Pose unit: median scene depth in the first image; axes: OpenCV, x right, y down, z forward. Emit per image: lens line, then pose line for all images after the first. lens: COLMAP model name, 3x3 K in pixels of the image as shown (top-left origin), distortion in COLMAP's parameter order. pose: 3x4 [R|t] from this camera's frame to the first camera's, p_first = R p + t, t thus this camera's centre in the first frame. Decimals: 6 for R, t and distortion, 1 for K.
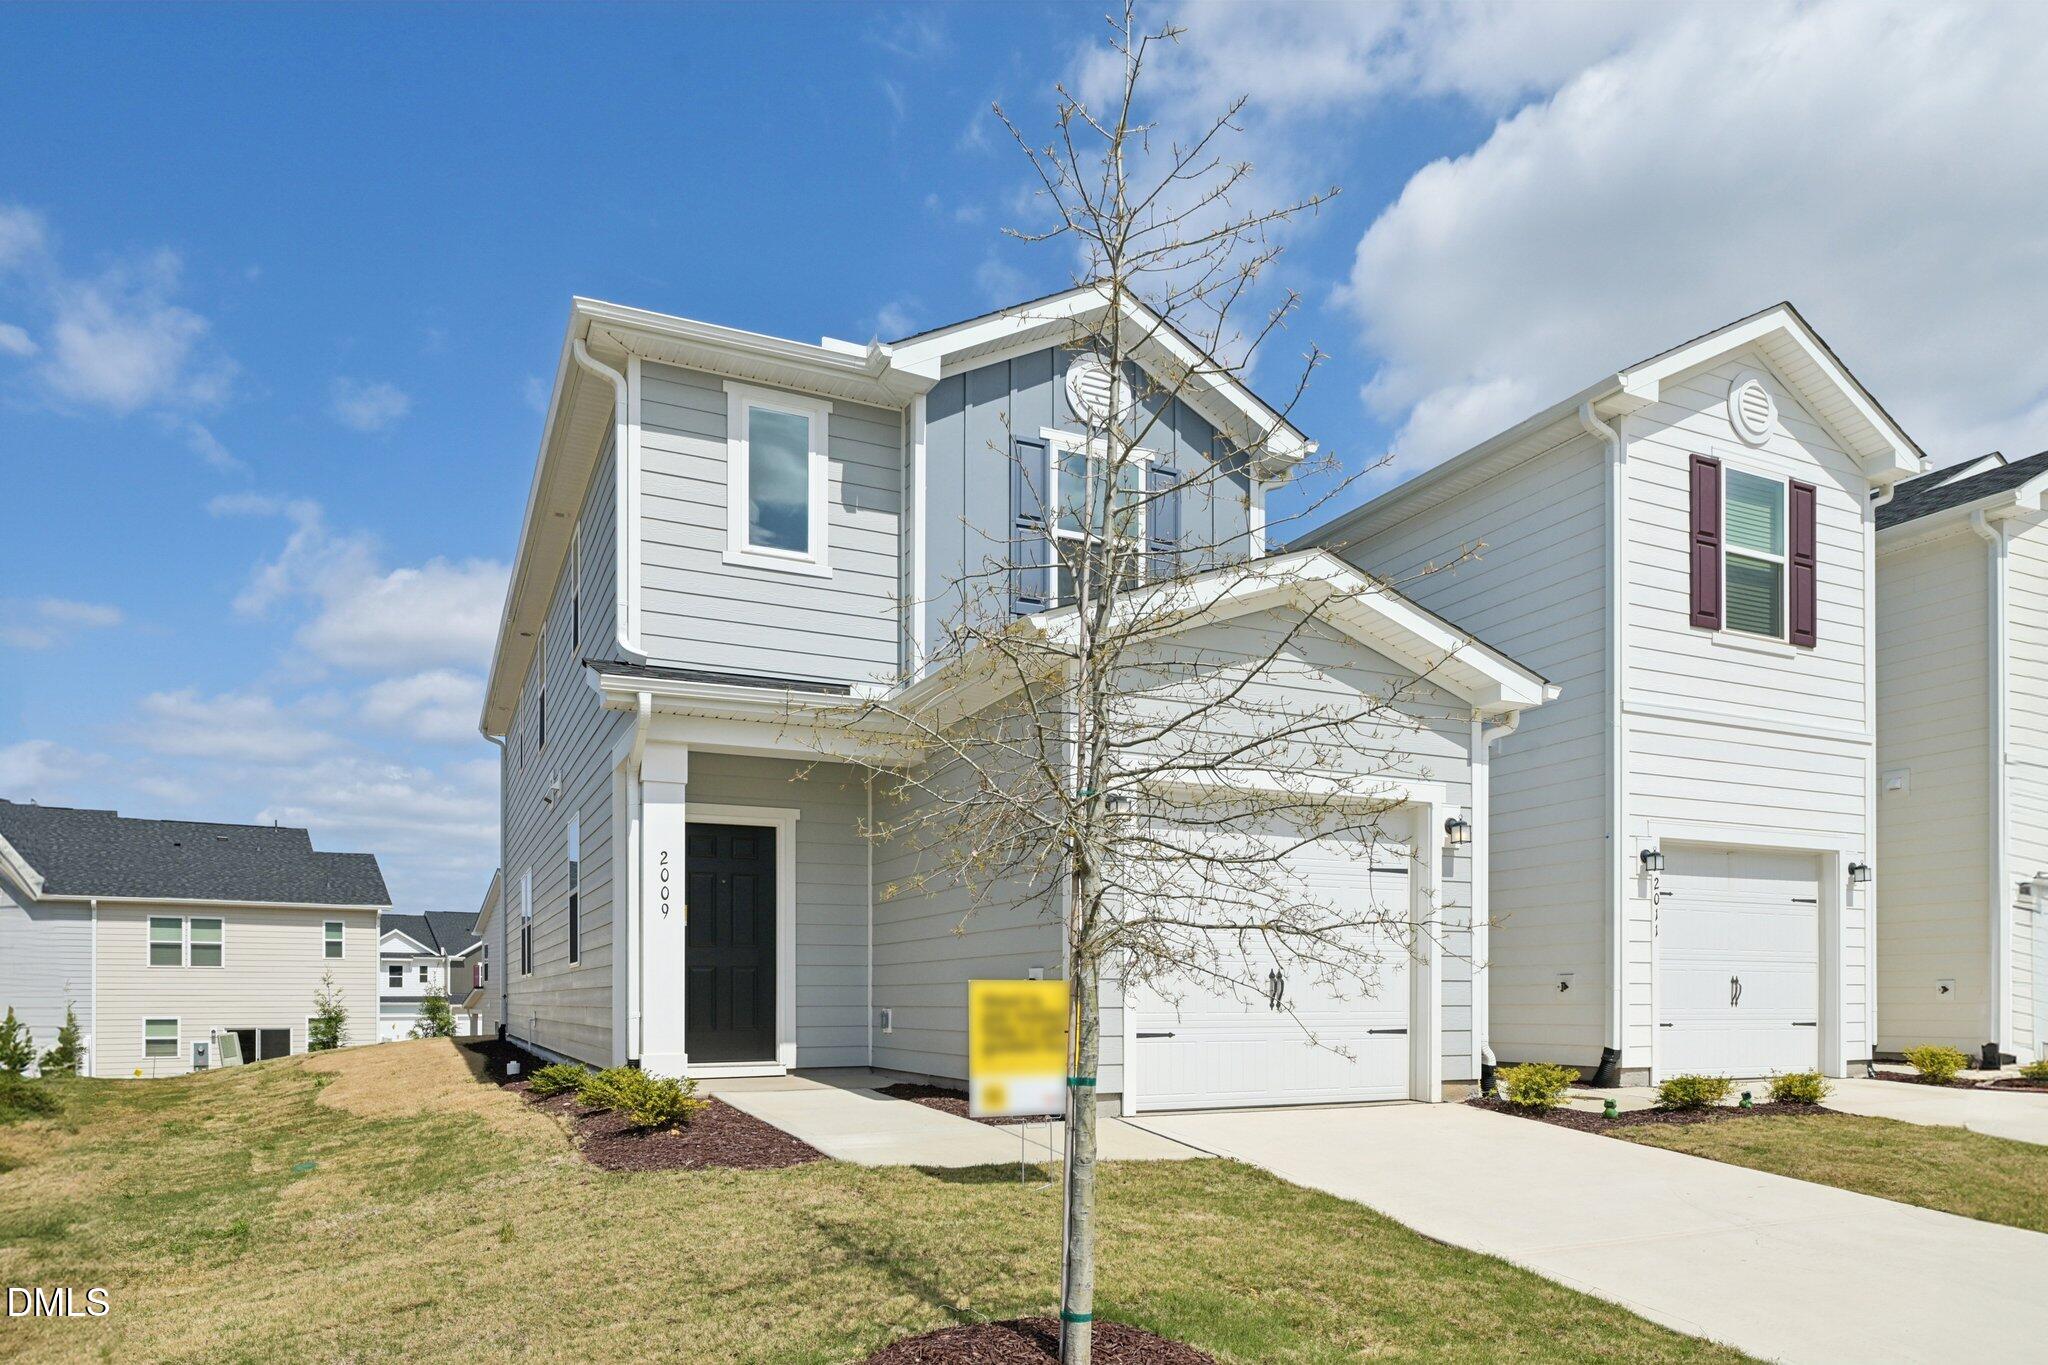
lens RADIAL K [[1349.9, 0, 1024.0], [0, 1349.9, 682.5], [0, 0, 1]] dist [-0.008835, -0.001863]
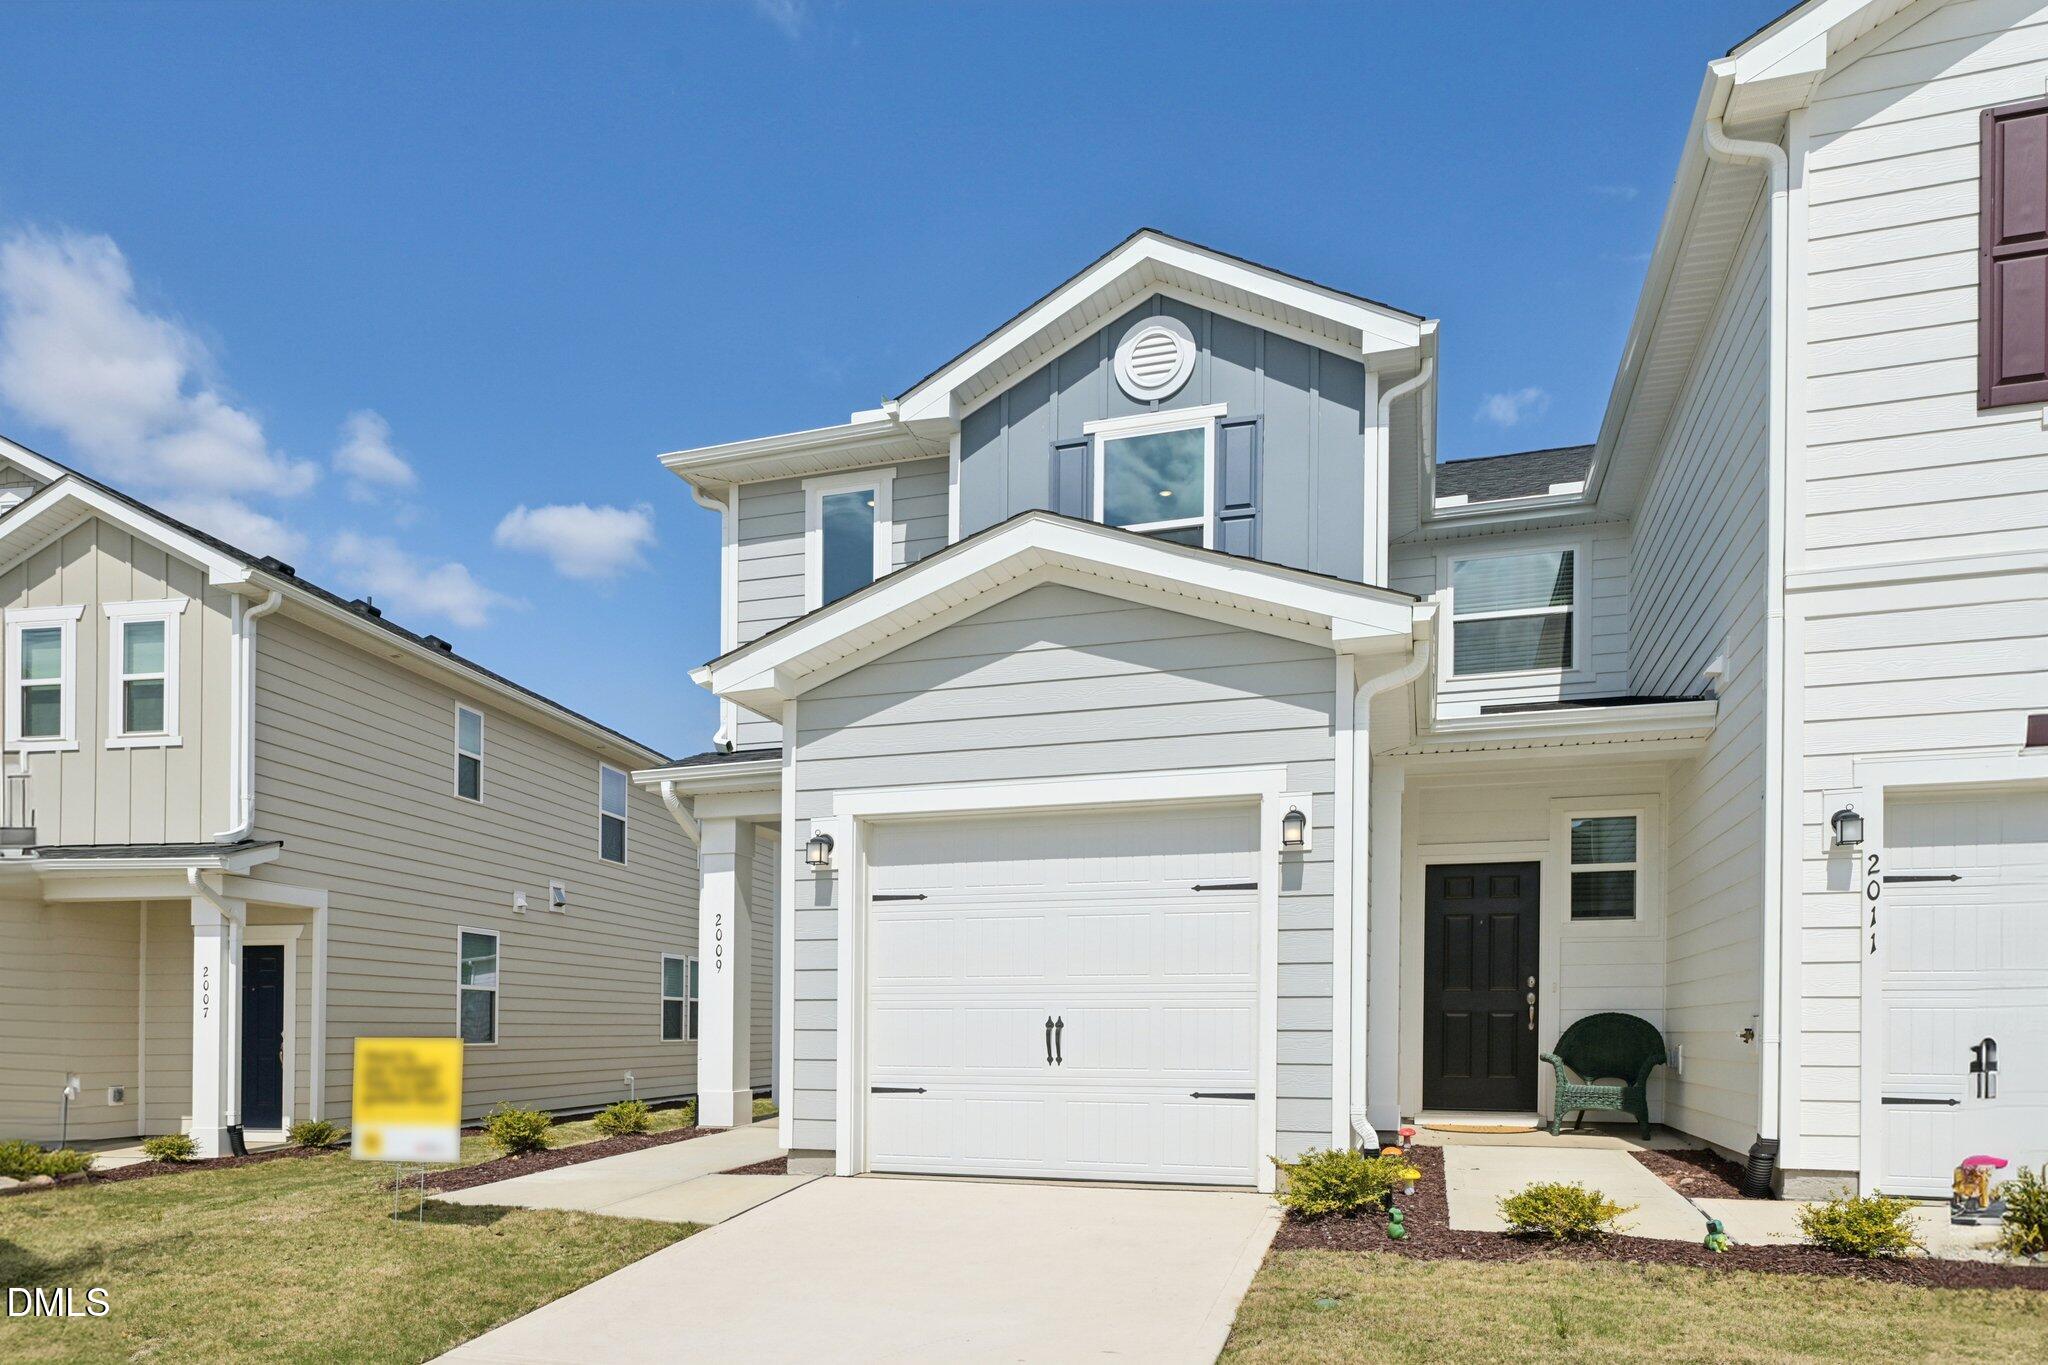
lens RADIAL K [[1344.5, 0, 1020.4], [0, 1344.5, 727.1], [0, 0, 1]] dist [-0.000680, 0.001091]
pose [[0.707214, -0.151819, -0.690506, 0.638123], [0.160552, 0.985642, -0.052273, 0.061133], [0.688528, -0.073894, 0.721435, 0.321030]]
